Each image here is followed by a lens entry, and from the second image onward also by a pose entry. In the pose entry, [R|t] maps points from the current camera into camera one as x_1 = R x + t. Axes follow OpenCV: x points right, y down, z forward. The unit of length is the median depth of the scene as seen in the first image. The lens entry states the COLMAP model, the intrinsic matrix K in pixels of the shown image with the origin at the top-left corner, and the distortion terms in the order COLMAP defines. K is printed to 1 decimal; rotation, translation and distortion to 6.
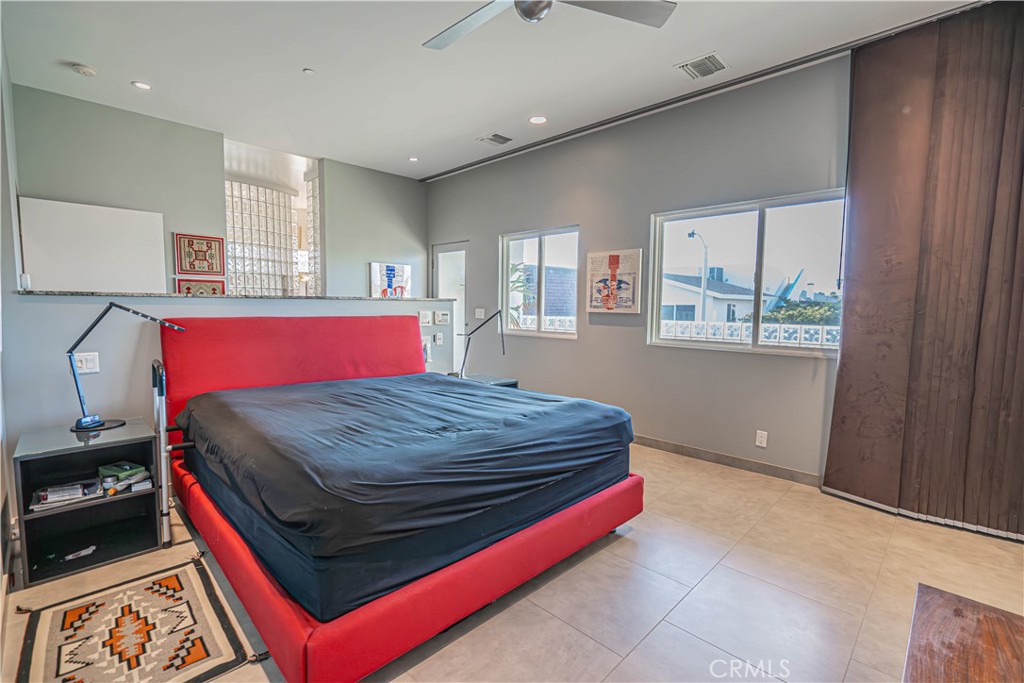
lens RADIAL K [[461.0, 0, 513.9], [0, 461.0, 343.7], [0, 0, 1]] dist [0.000934, 0.000244]
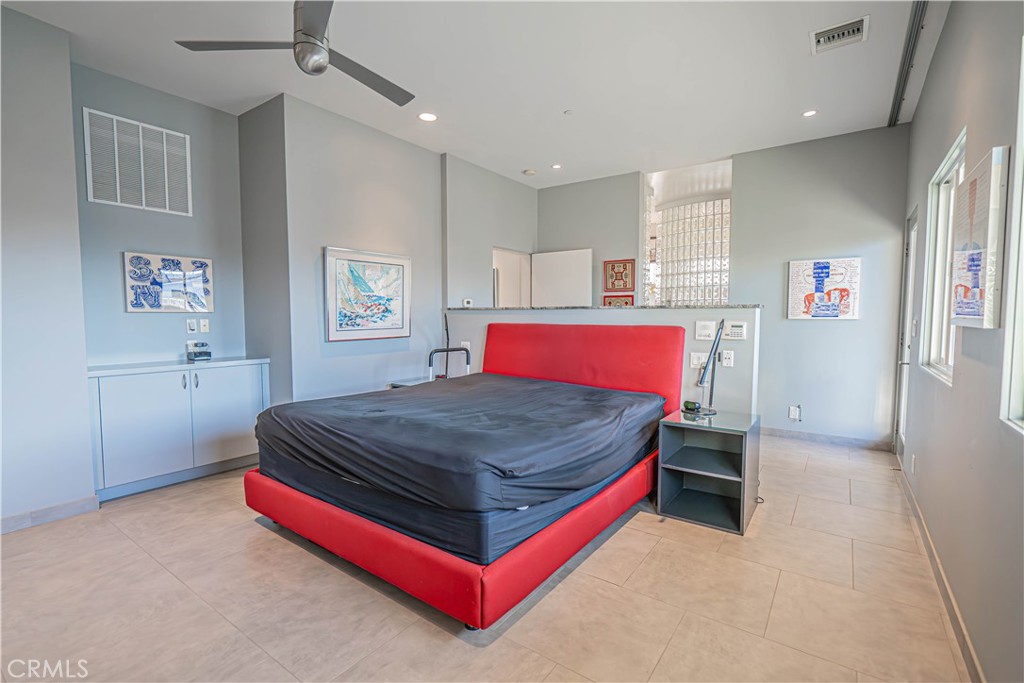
lens RADIAL K [[461.5, 0, 513.3], [0, 461.5, 341.1], [0, 0, 1]] dist [0.001586, 0.000727]
pose [[0.162261, 0.049524, -0.985504, 0.522348], [-0.083032, 0.995883, 0.036374, -0.036943], [0.983248, 0.075926, 0.165705, 0.525789]]
